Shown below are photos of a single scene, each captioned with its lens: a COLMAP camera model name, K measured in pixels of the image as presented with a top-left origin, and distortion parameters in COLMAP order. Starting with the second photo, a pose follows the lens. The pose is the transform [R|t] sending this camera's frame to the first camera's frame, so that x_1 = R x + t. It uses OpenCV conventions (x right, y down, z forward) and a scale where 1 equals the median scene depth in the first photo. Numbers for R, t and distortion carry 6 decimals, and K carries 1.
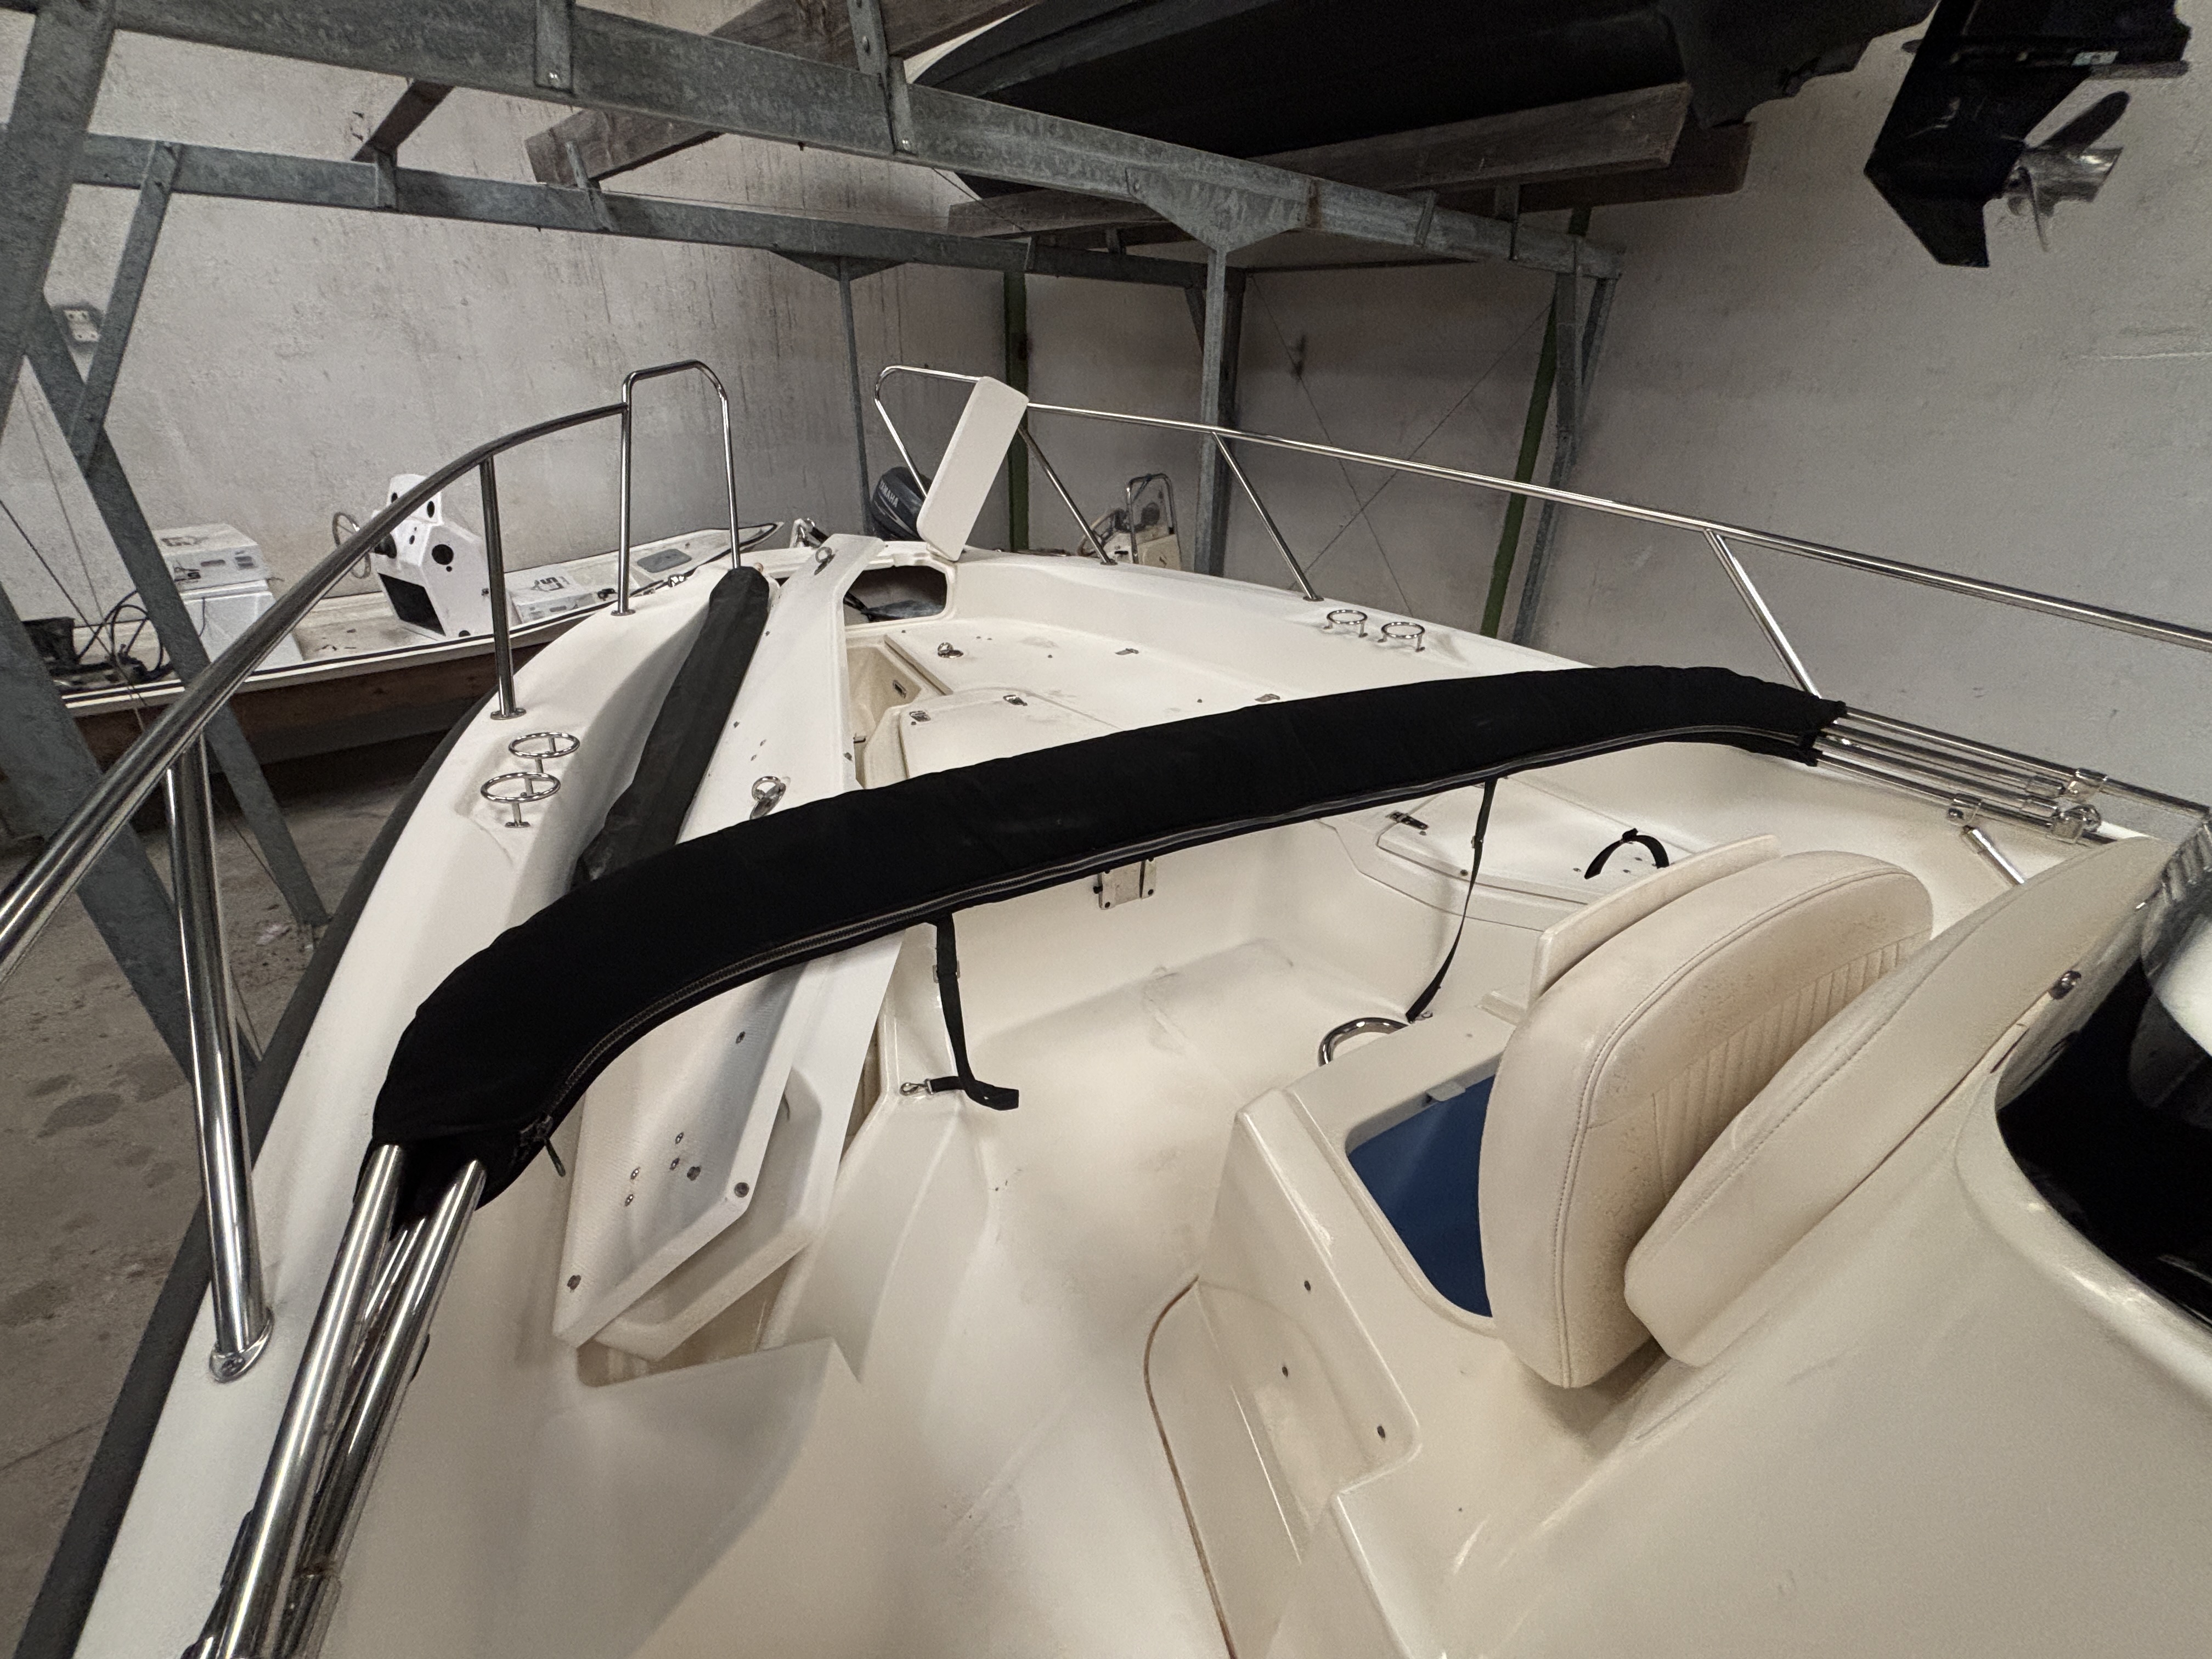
lens RADIAL K [[886.0, 0, 1096.0], [0, 886.0, 818.6], [0, 0, 1]] dist [0.011025, -0.003857]
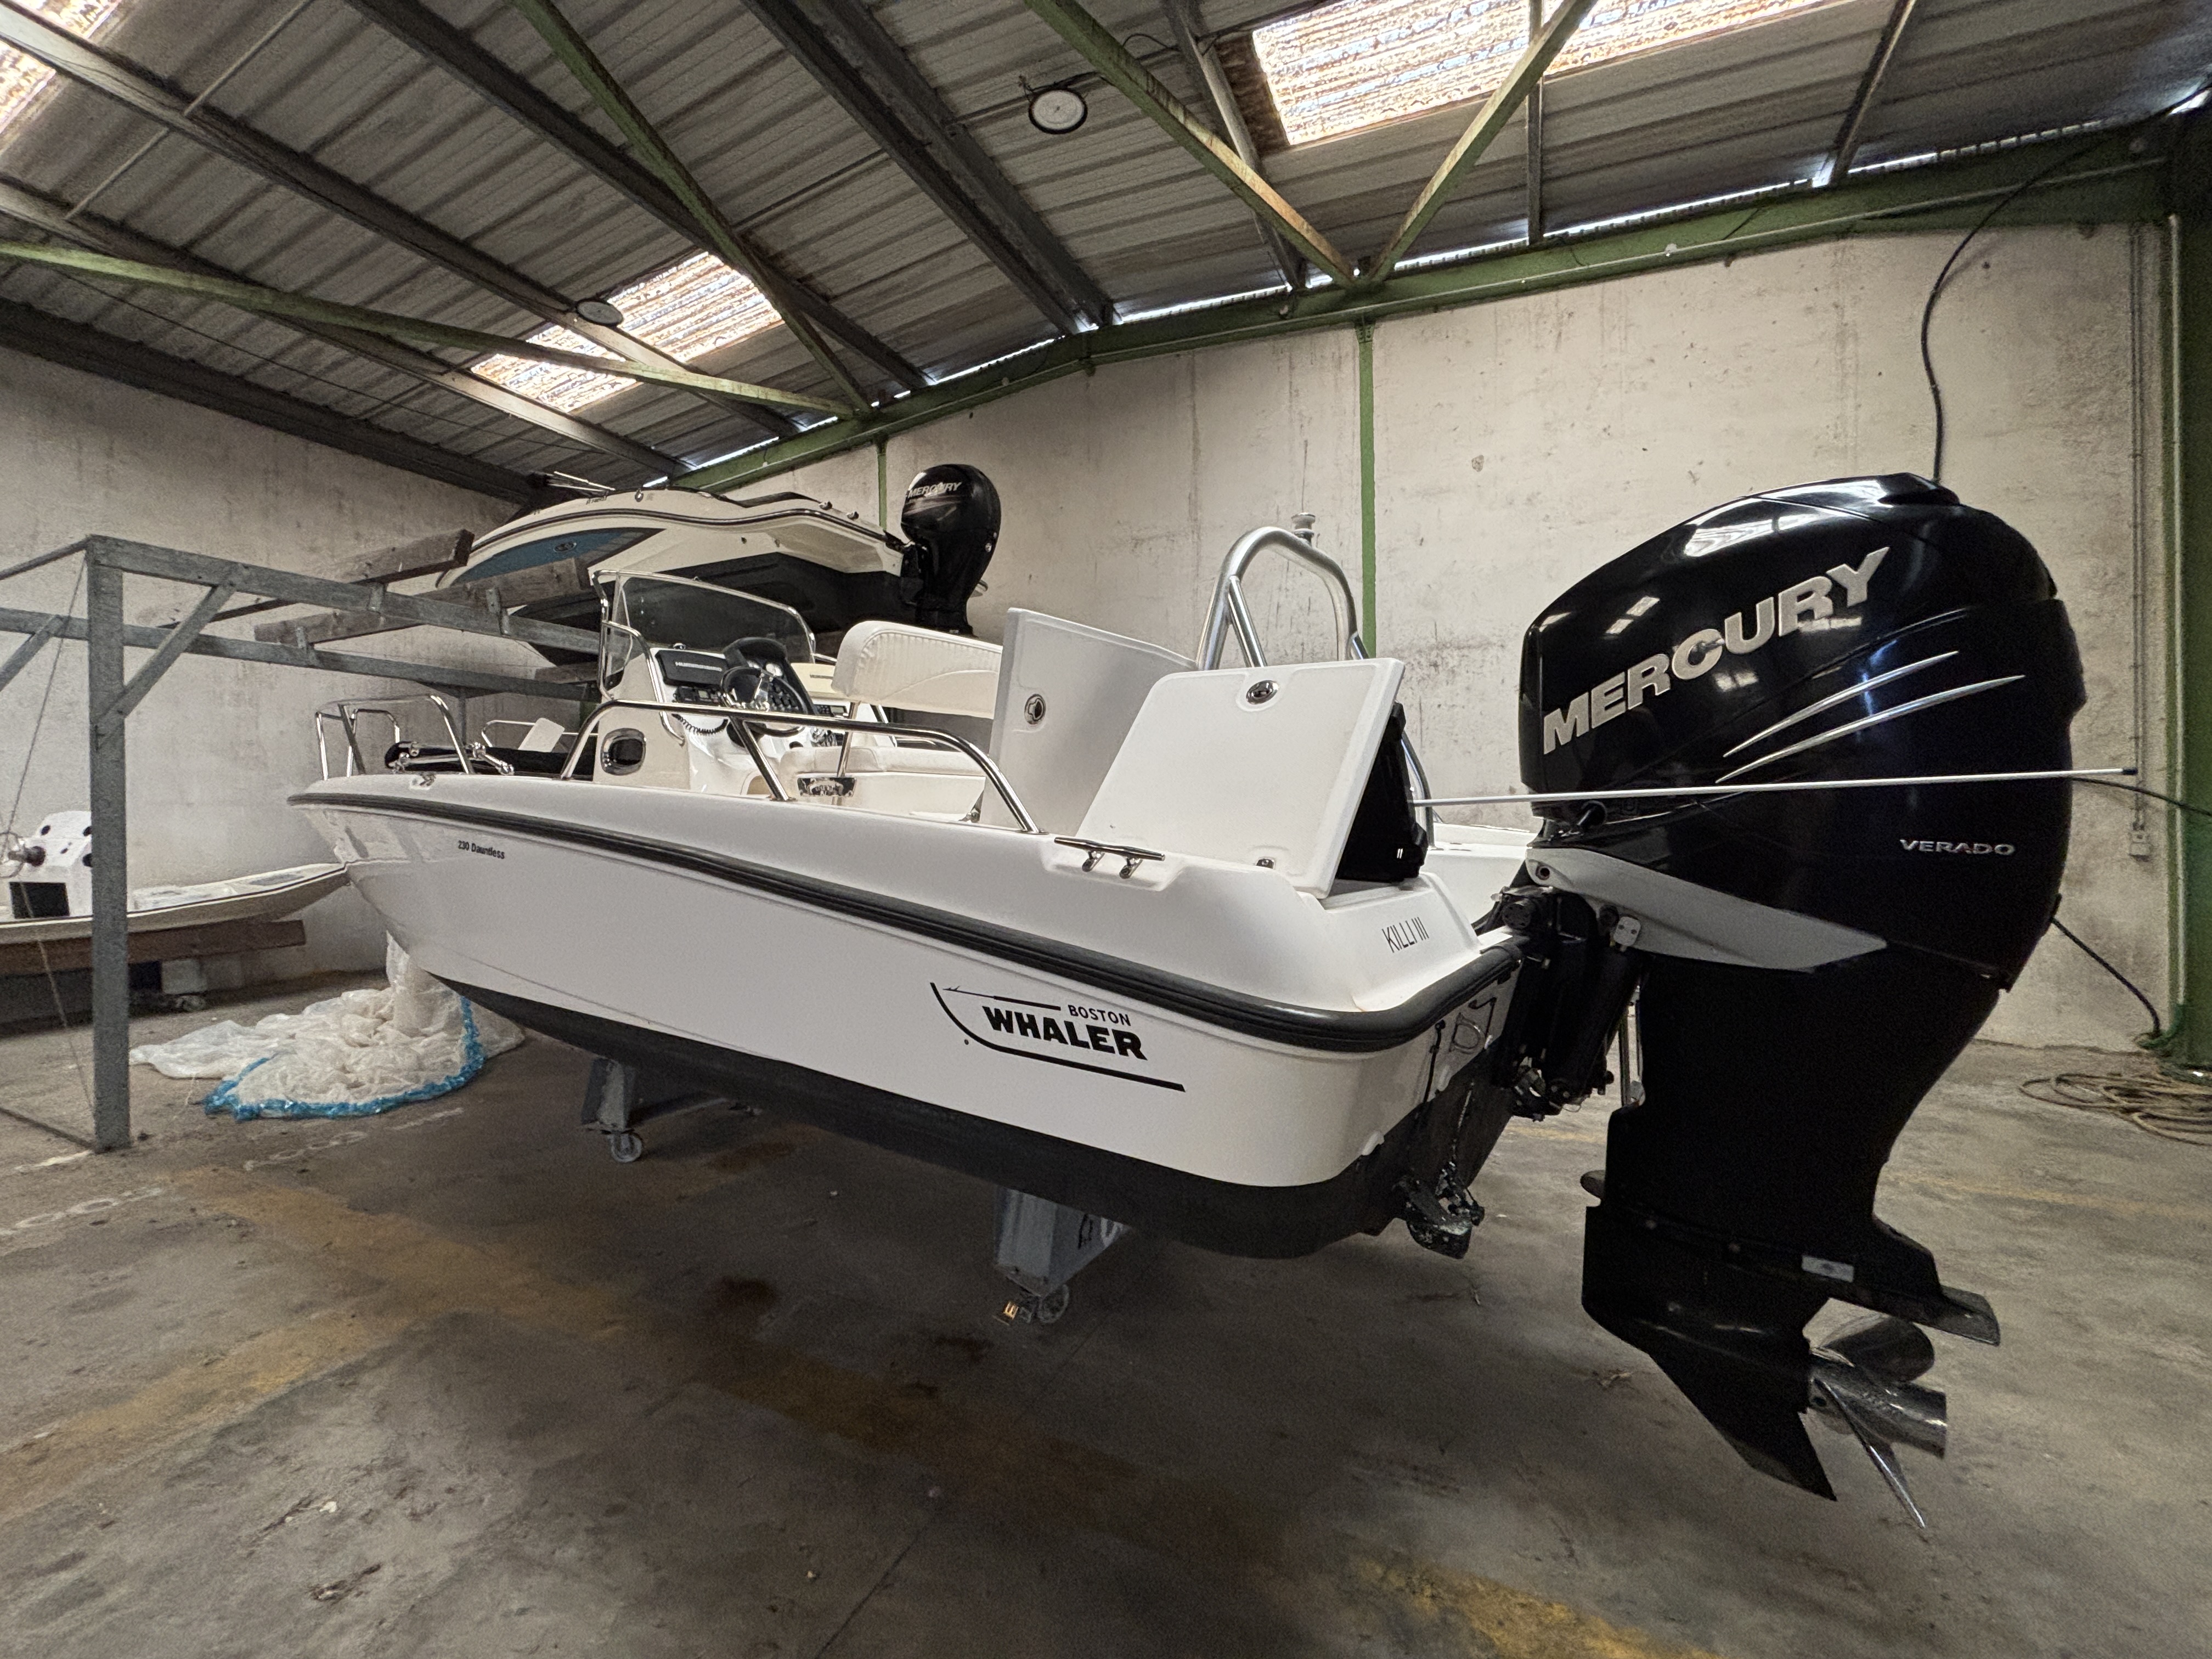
lens RADIAL K [[894.4, 0, 1102.8], [0, 894.4, 821.1], [0, 0, 1]] dist [0.001364, -0.000063]
pose [[0.918857, -0.032697, 0.393233, 0.263967], [0.209479, 0.884955, -0.415900, 0.915072], [-0.334394, 0.464527, 0.819997, -1.139276]]
